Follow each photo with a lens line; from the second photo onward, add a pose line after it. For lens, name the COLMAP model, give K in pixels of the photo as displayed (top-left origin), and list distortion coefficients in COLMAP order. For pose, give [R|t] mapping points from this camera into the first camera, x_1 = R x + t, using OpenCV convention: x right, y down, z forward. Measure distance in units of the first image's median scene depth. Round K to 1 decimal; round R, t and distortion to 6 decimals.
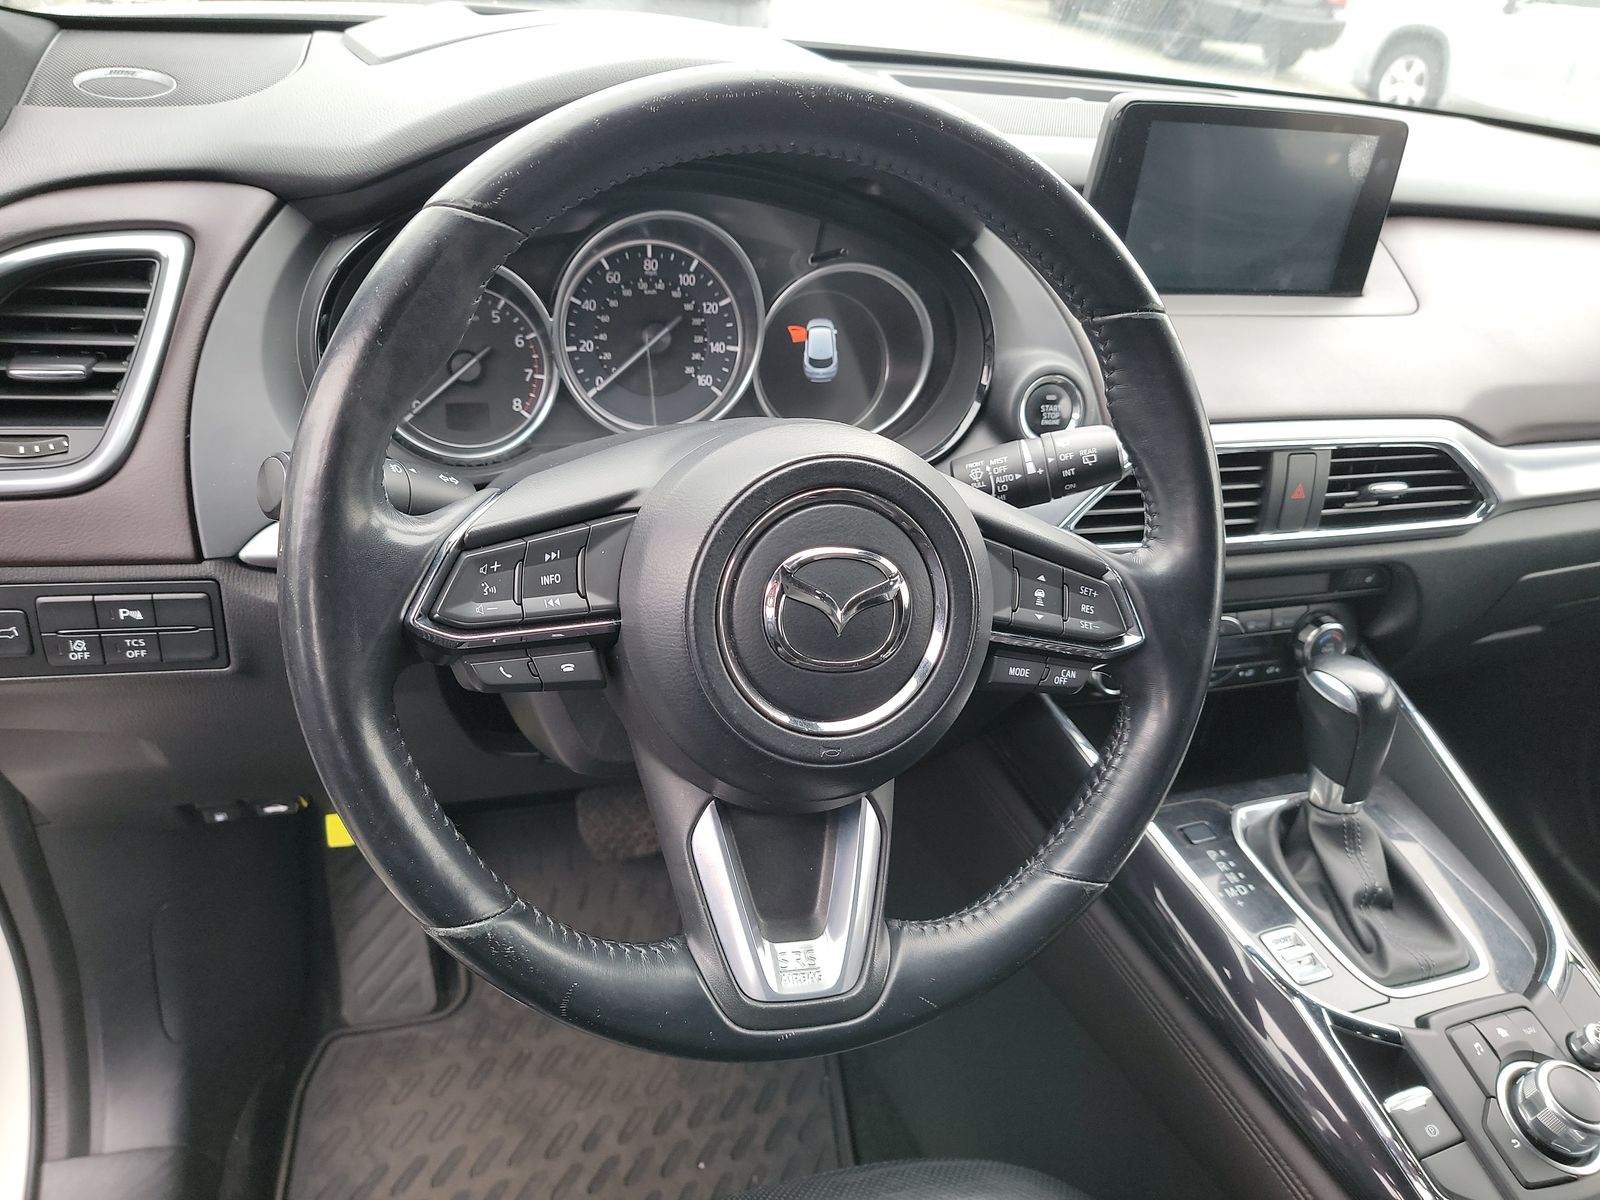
lens RADIAL K [[1106.0, 0, 800.0], [0, 1106.0, 600.0], [0, 0, 1]] dist [0.054413, -0.072570]
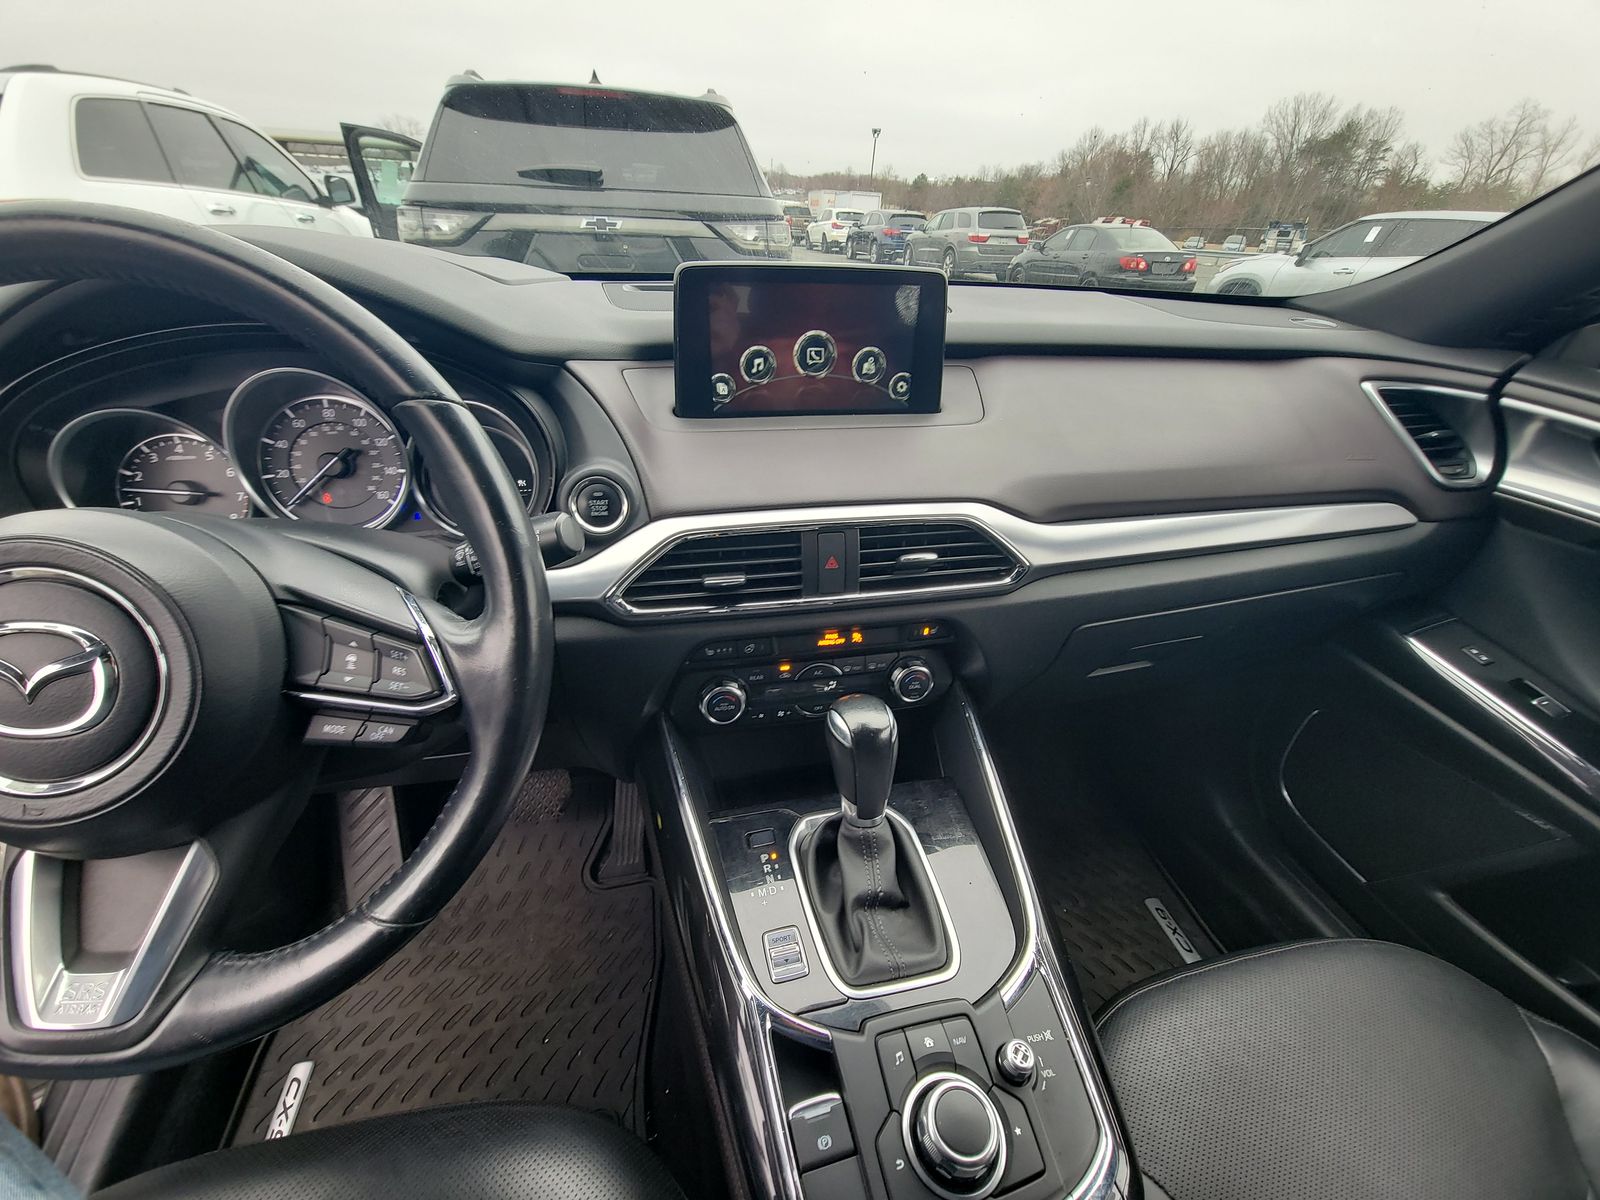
lens RADIAL K [[639.4, 0, 801.0], [0, 639.4, 617.8], [0, 0, 1]] dist [-0.017389, 0.000200]
pose [[0.991816, -0.020669, -0.125994, 0.517822], [0.016020, 0.999157, -0.037807, -0.010315], [0.126669, 0.035479, 0.991310, 0.300291]]
